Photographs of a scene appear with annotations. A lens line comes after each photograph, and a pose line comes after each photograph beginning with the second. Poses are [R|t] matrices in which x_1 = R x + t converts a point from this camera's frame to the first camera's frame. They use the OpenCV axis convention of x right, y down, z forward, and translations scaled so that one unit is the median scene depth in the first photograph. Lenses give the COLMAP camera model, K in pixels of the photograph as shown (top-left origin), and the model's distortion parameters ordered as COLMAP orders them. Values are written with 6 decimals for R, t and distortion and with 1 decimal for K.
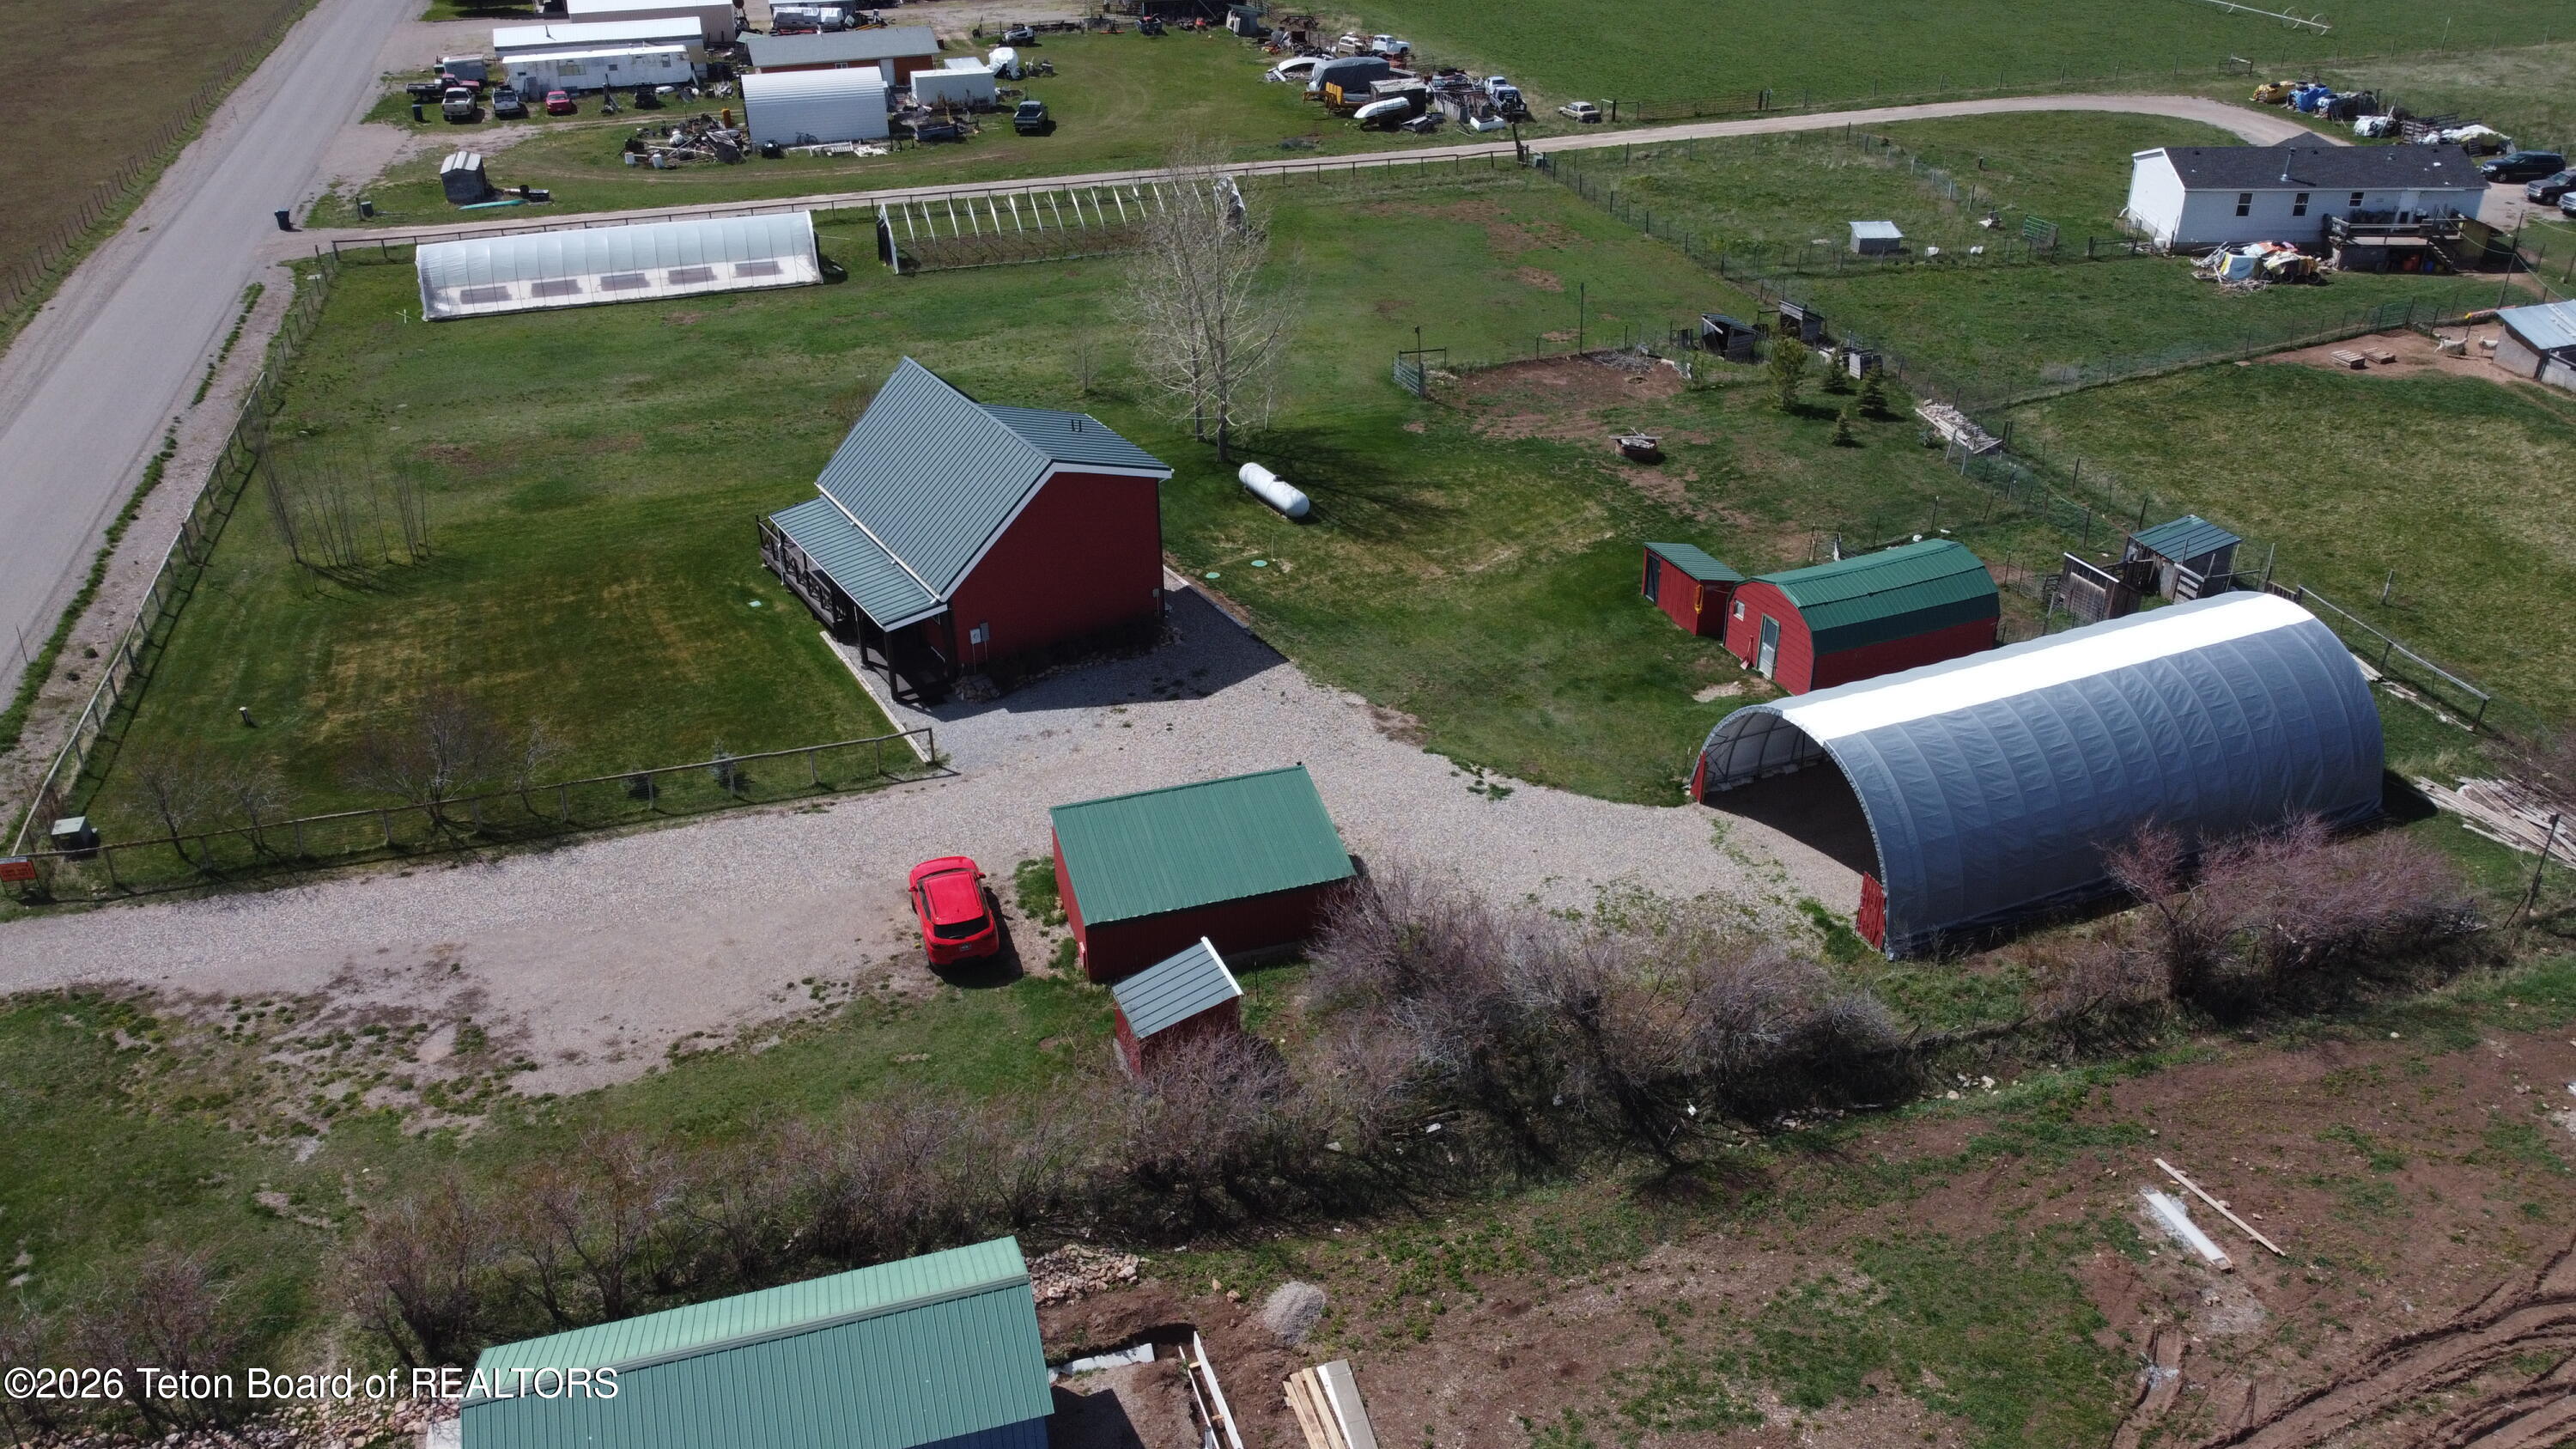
lens RADIAL K [[1946.4, 0, 1293.0], [0, 1946.4, 714.1], [0, 0, 1]] dist [0.009014, -0.010586]
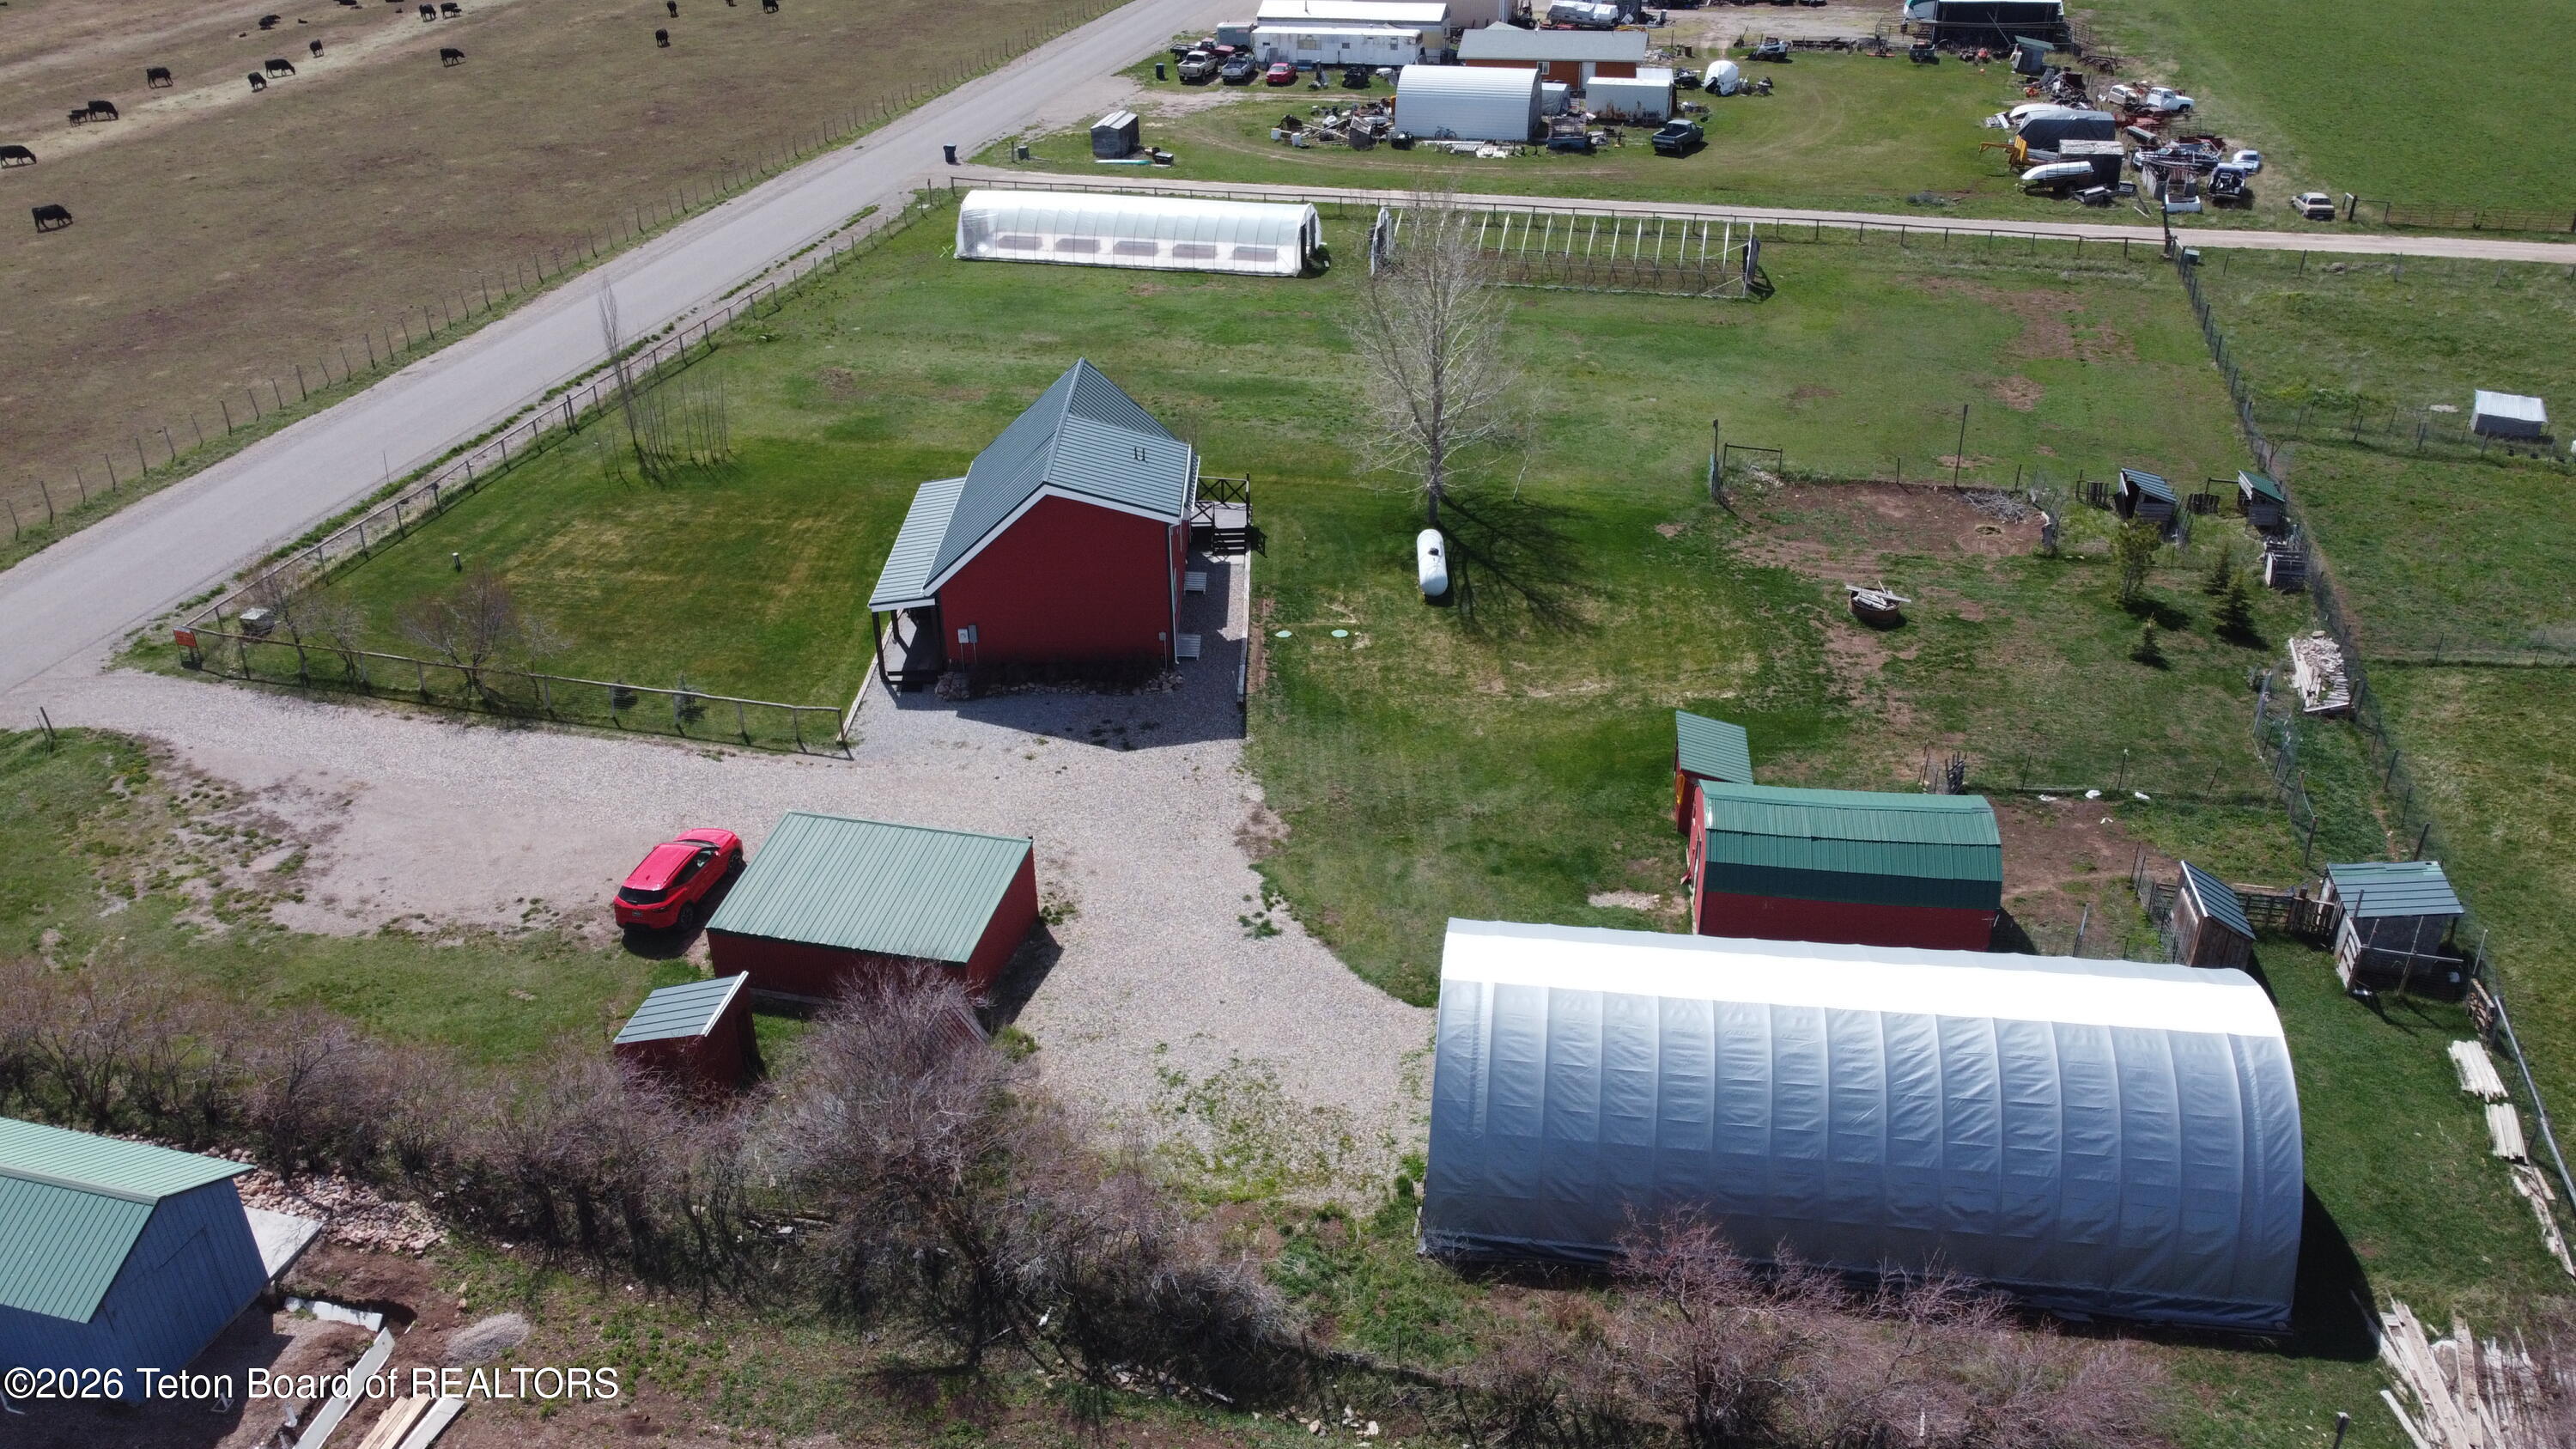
lens RADIAL K [[1946.4, 0, 1285.1], [0, 1946.4, 731.0], [0, 0, 1]] dist [0.009014, -0.010586]
pose [[0.853388, 0.251247, -0.456731, 0.291697], [-0.244141, 0.966784, 0.075658, -0.070009], [0.460569, 0.046941, 0.886382, 0.110570]]
